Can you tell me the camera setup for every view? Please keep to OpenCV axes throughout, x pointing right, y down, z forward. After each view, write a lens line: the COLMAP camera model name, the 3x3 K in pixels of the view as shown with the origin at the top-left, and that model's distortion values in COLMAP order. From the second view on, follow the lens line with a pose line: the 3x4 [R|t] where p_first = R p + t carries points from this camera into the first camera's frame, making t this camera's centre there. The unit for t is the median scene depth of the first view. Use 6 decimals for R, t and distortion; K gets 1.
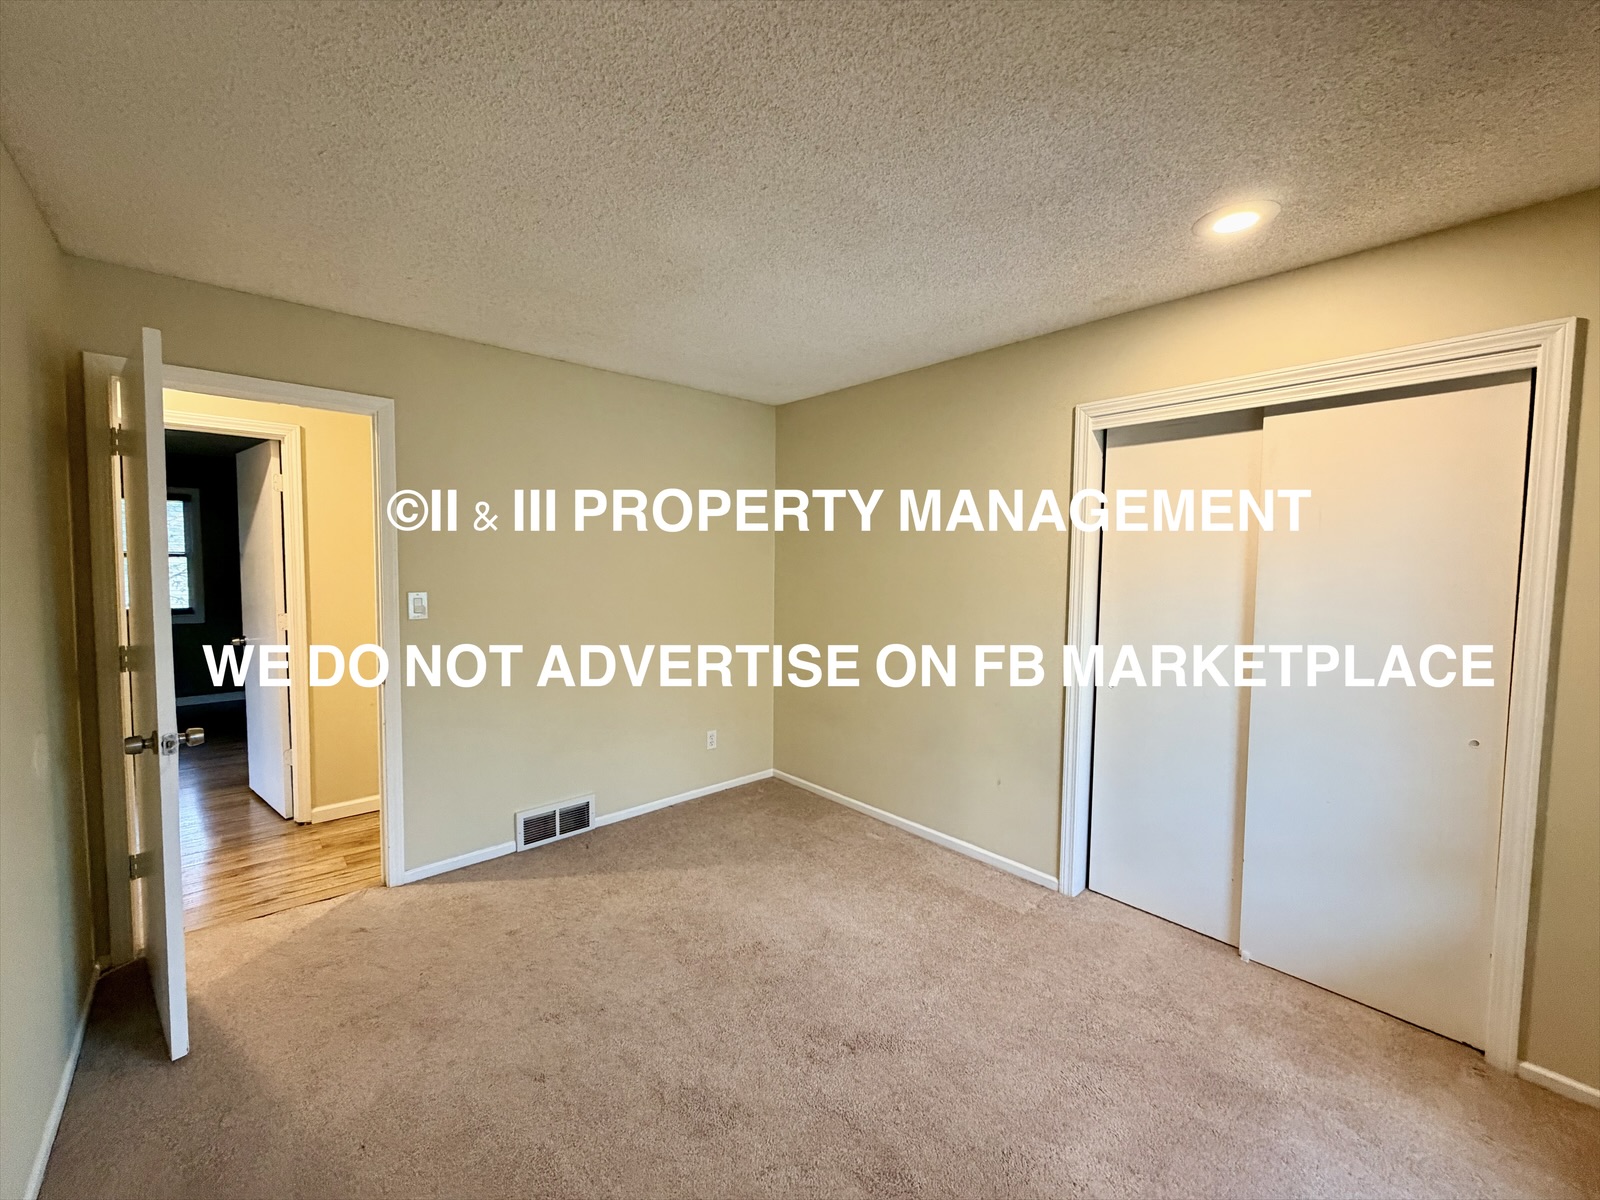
lens RADIAL K [[634.9, 0, 793.1], [0, 634.9, 597.2], [0, 0, 1]] dist [-0.001704, -0.000041]
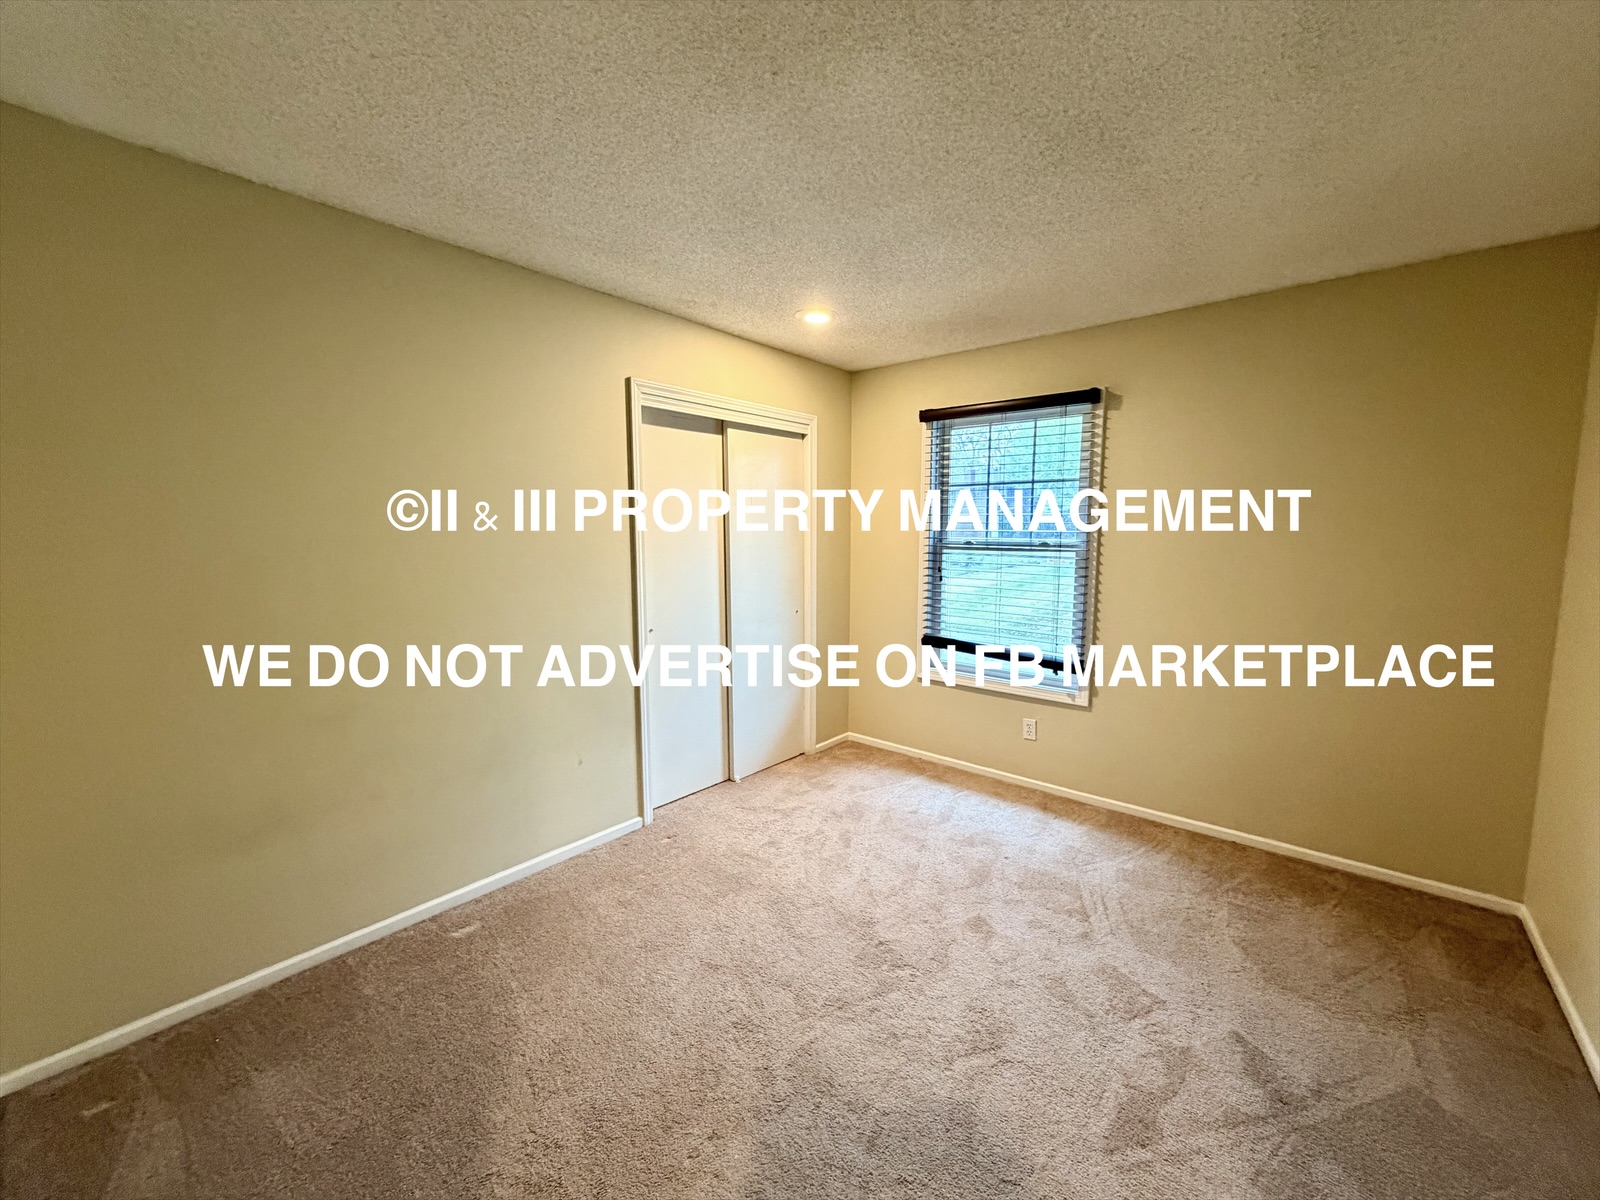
lens RADIAL K [[634.9, 0, 793.1], [0, 634.9, 597.2], [0, 0, 1]] dist [-0.001704, -0.000041]
pose [[-0.123985, -0.120882, 0.984894, -0.795985], [0.054155, 0.990248, 0.128357, -0.069917], [-0.990805, 0.069251, -0.116229, 1.031233]]
